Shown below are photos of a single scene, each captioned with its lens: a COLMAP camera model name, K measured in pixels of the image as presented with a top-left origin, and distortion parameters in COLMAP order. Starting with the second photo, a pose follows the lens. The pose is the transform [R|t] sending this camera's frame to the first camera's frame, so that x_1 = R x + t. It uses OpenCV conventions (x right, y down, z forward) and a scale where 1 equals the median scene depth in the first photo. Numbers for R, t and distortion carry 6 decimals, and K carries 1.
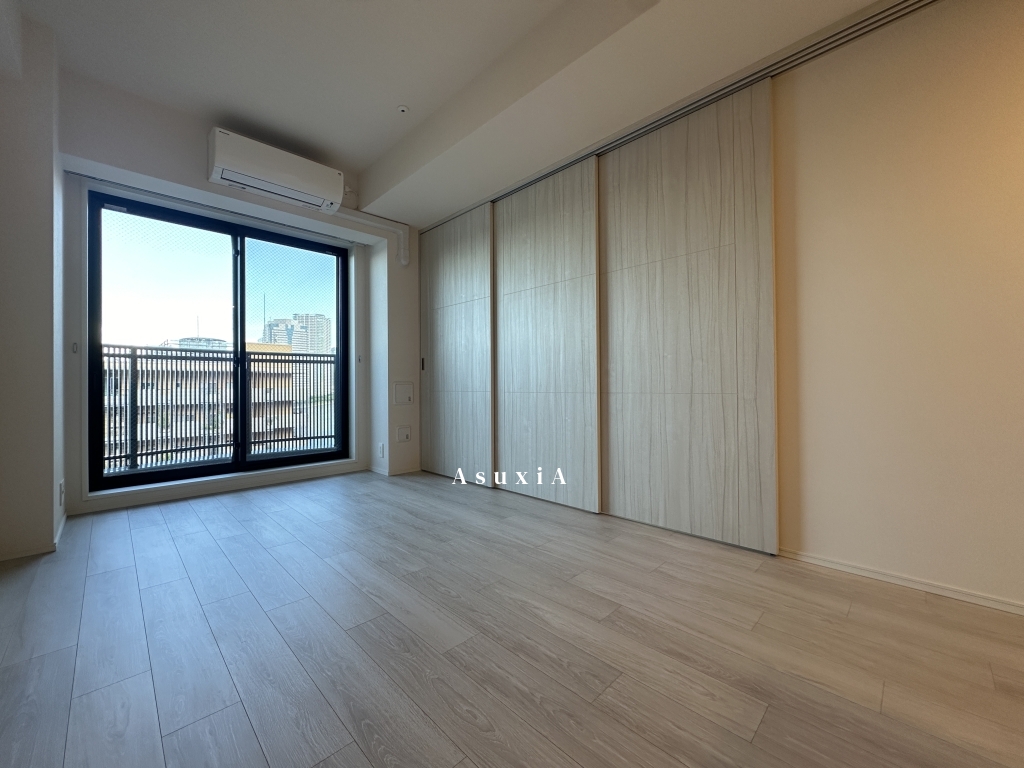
lens RADIAL K [[407.1, 0, 512.0], [0, 407.1, 384.0], [0, 0, 1]] dist [-0.002900, -0.000327]
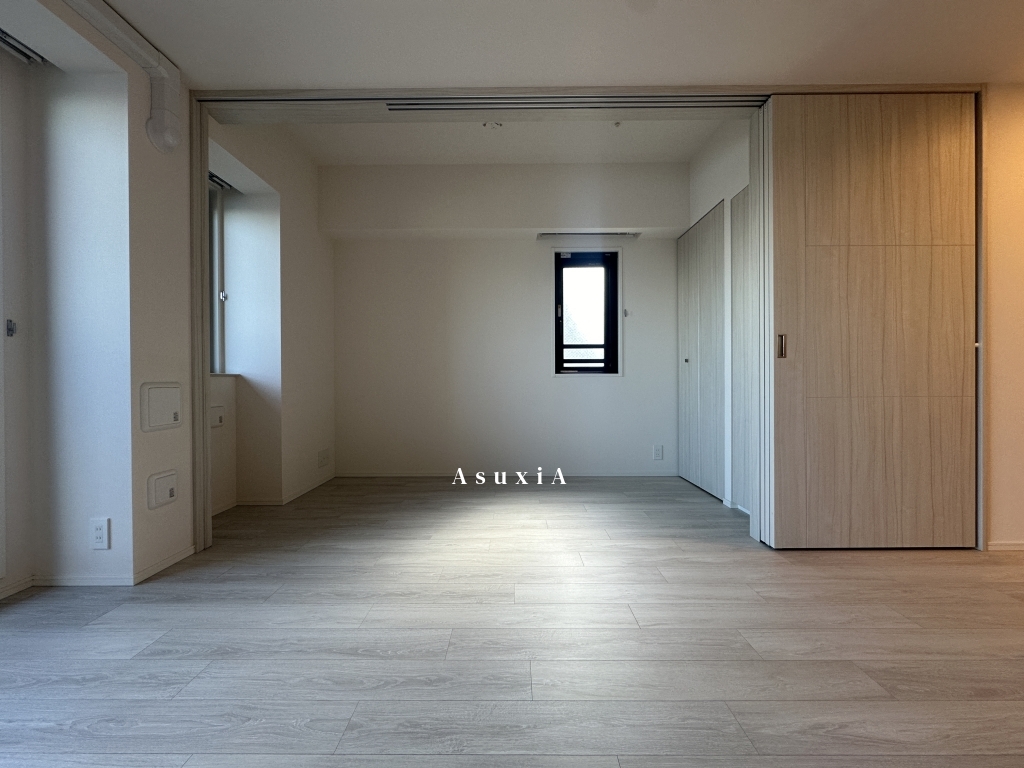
lens RADIAL K [[407.6, 0, 512.0], [0, 407.6, 384.0], [0, 0, 1]] dist [0.000007, -0.000032]
pose [[0.709641, 0.003085, 0.704556, -0.406585], [-0.001569, 0.999995, -0.002799, -0.002742], [-0.704561, 0.000881, 0.709642, 0.464955]]
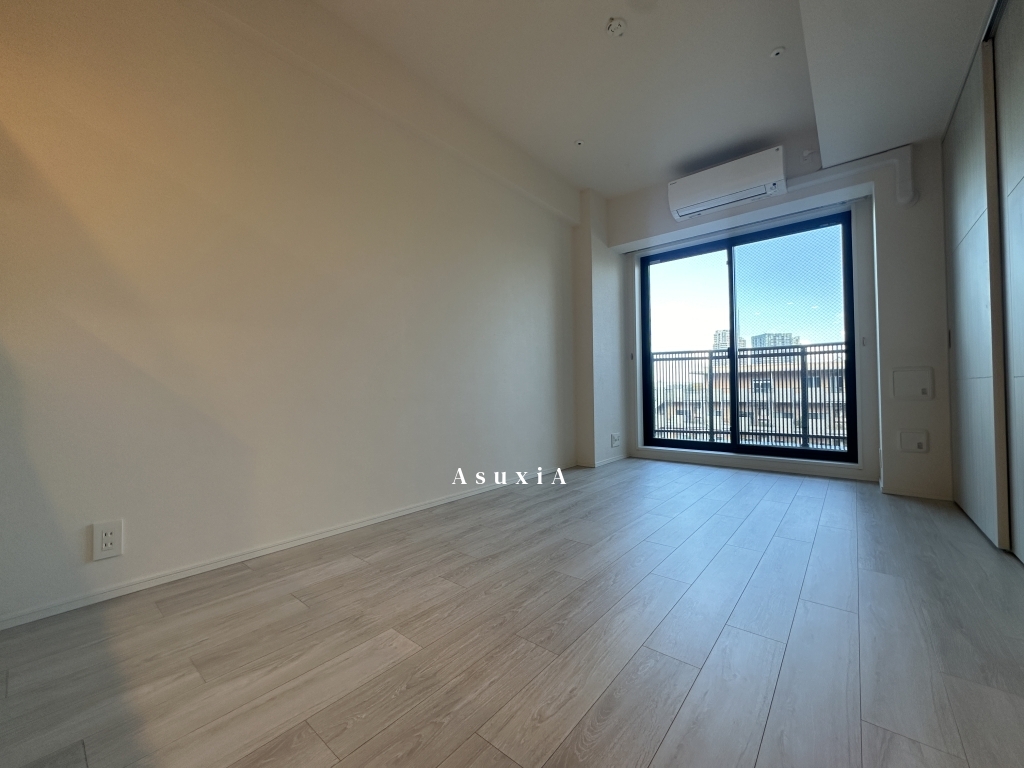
lens RADIAL K [[407.1, 0, 512.0], [0, 407.1, 384.0], [0, 0, 1]] dist [-0.002900, -0.000327]
pose [[0.096687, -0.007938, -0.995283, 0.481751], [0.012364, 0.999901, -0.006774, 0.025701], [0.995238, -0.011651, 0.096776, 0.312870]]
